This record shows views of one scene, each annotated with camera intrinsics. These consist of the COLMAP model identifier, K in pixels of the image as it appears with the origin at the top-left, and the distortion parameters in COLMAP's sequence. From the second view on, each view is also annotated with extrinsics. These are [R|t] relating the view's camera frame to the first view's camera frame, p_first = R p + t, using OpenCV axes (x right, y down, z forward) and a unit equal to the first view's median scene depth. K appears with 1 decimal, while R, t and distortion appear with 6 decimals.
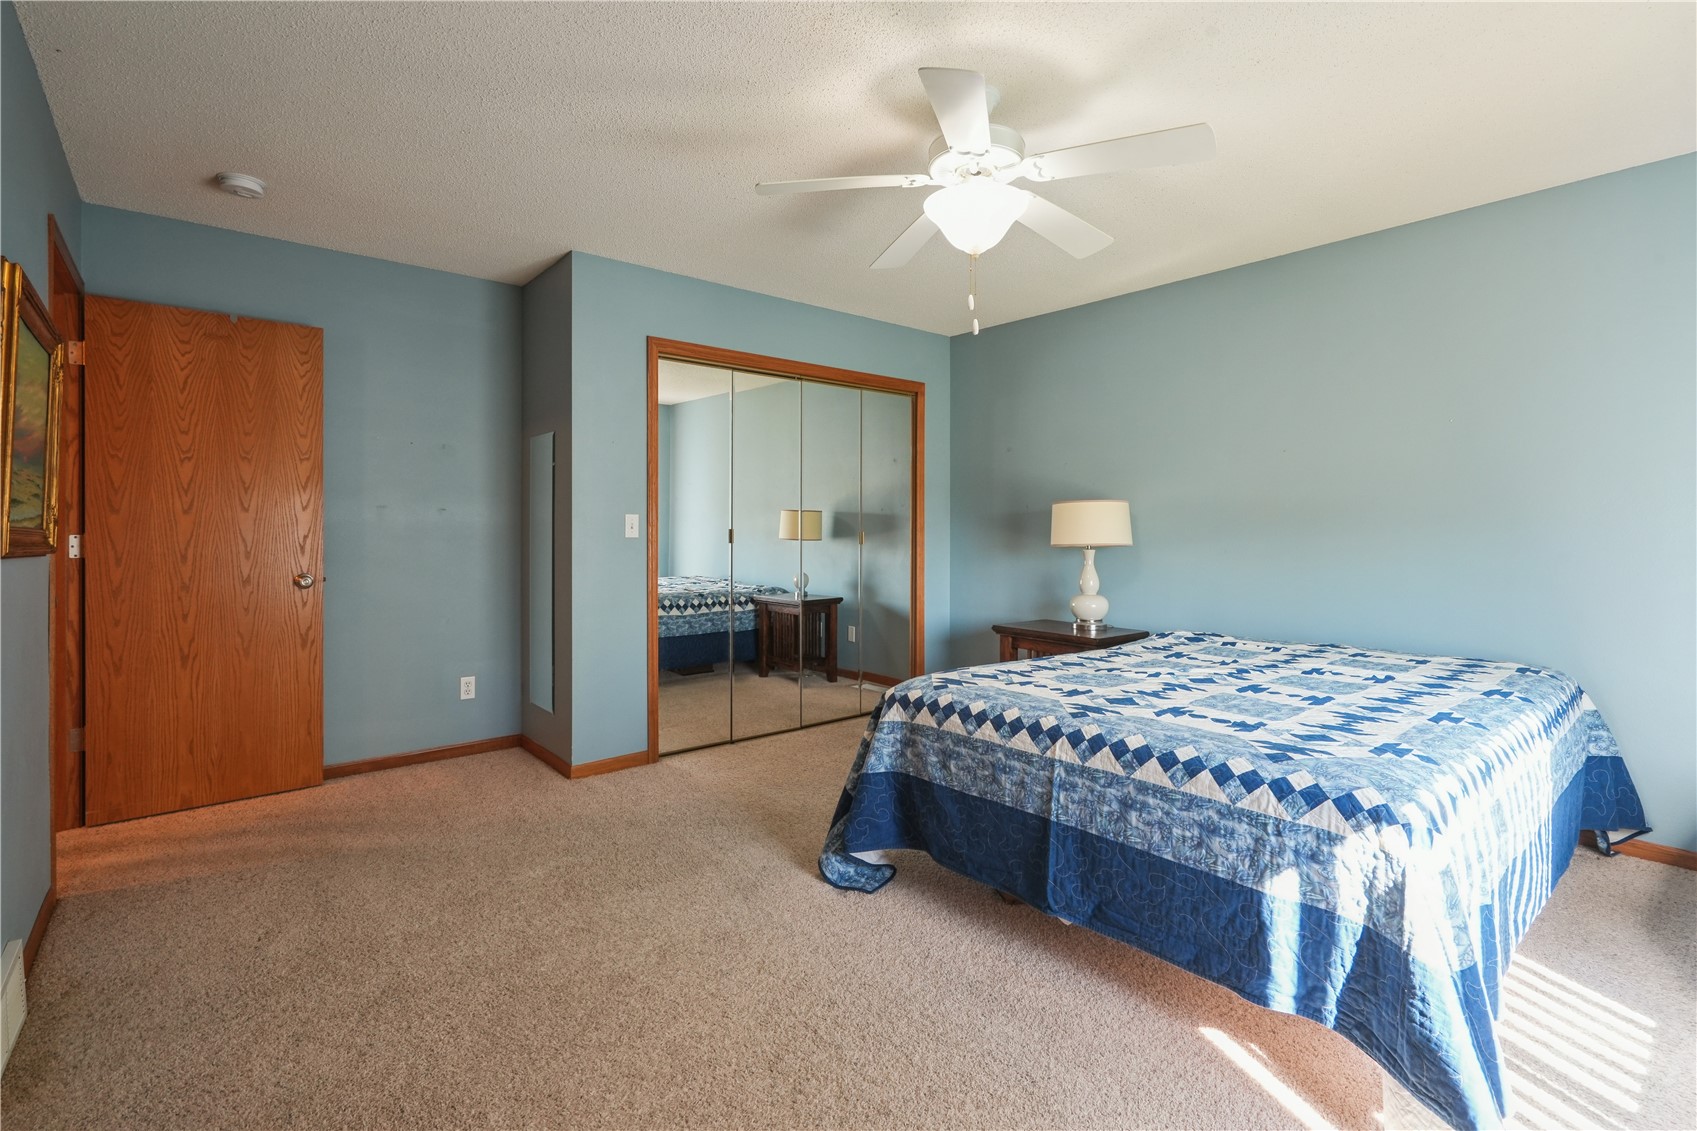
lens RADIAL K [[767.2, 0, 850.4], [0, 767.2, 557.2], [0, 0, 1]] dist [-0.005171, 0.001226]
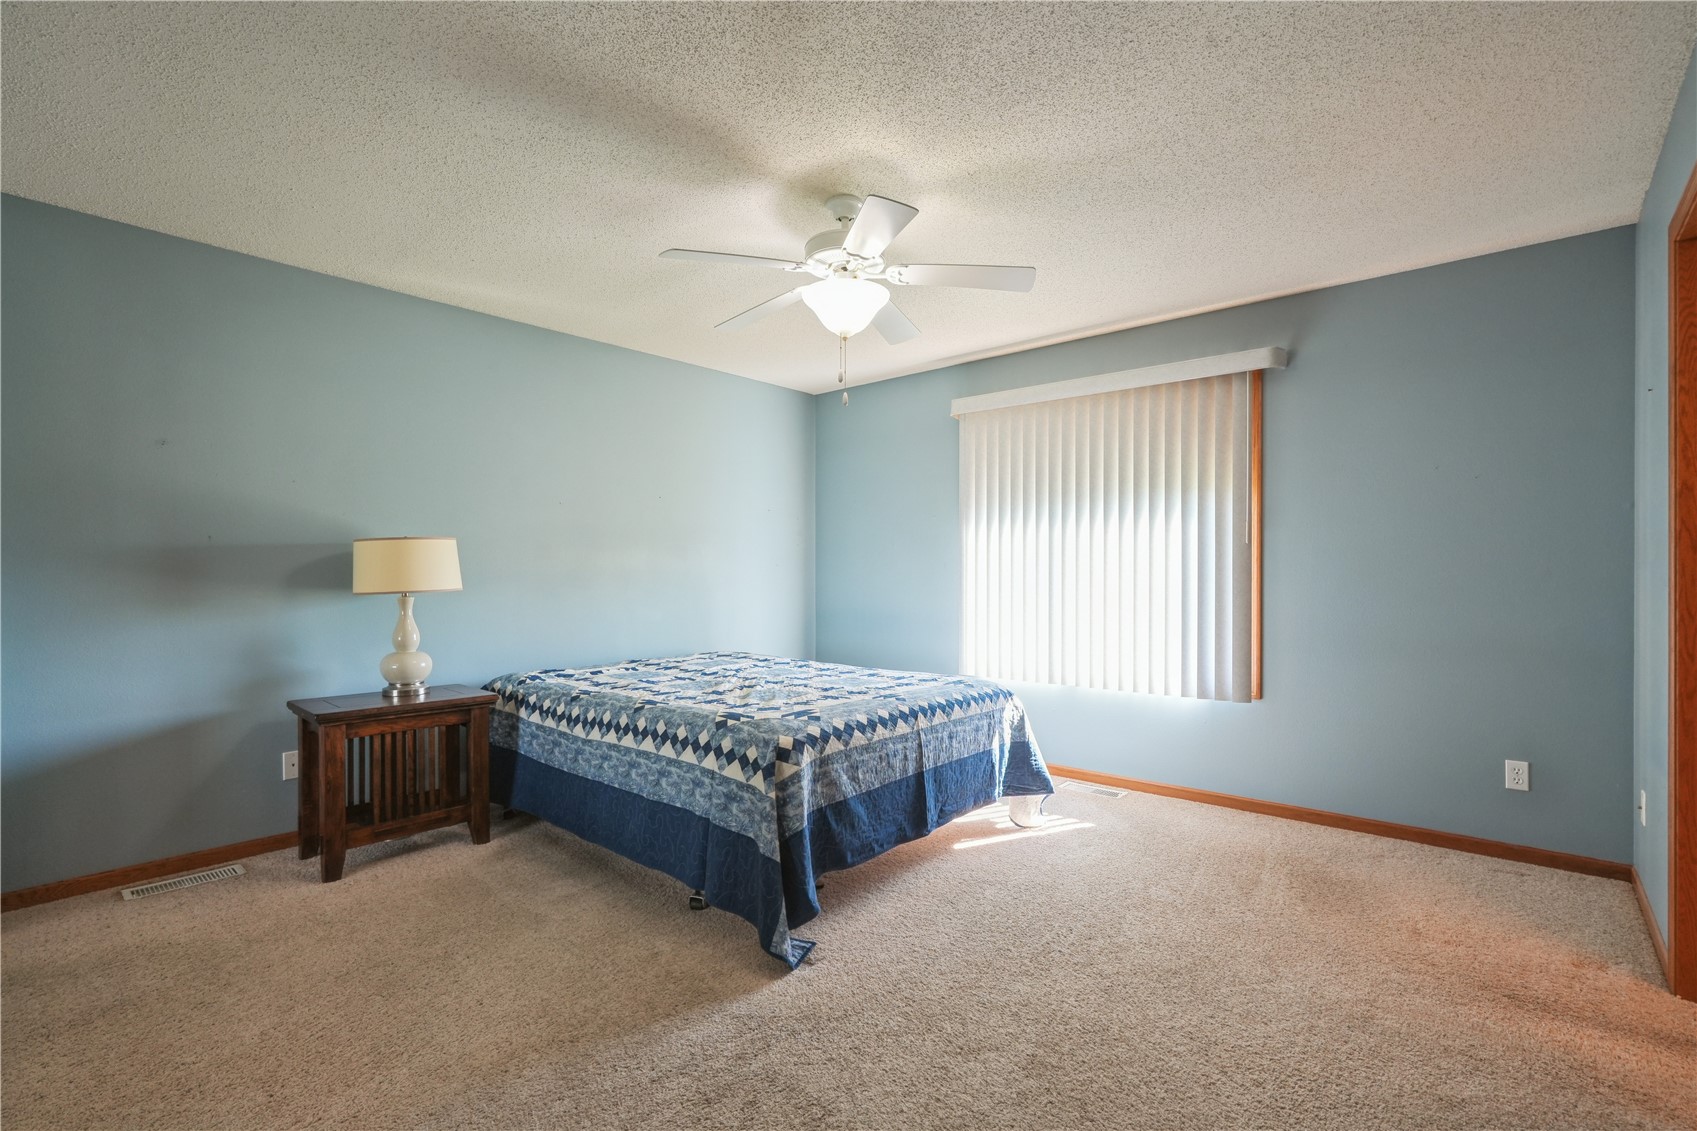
lens RADIAL K [[767.2, 0, 851.3], [0, 767.2, 569.6], [0, 0, 1]] dist [-0.005171, 0.001226]
pose [[-0.131307, -0.002177, 0.991339, -1.192668], [0.036693, 0.999302, 0.007054, -0.059796], [-0.990662, 0.037301, -0.131136, 1.329074]]
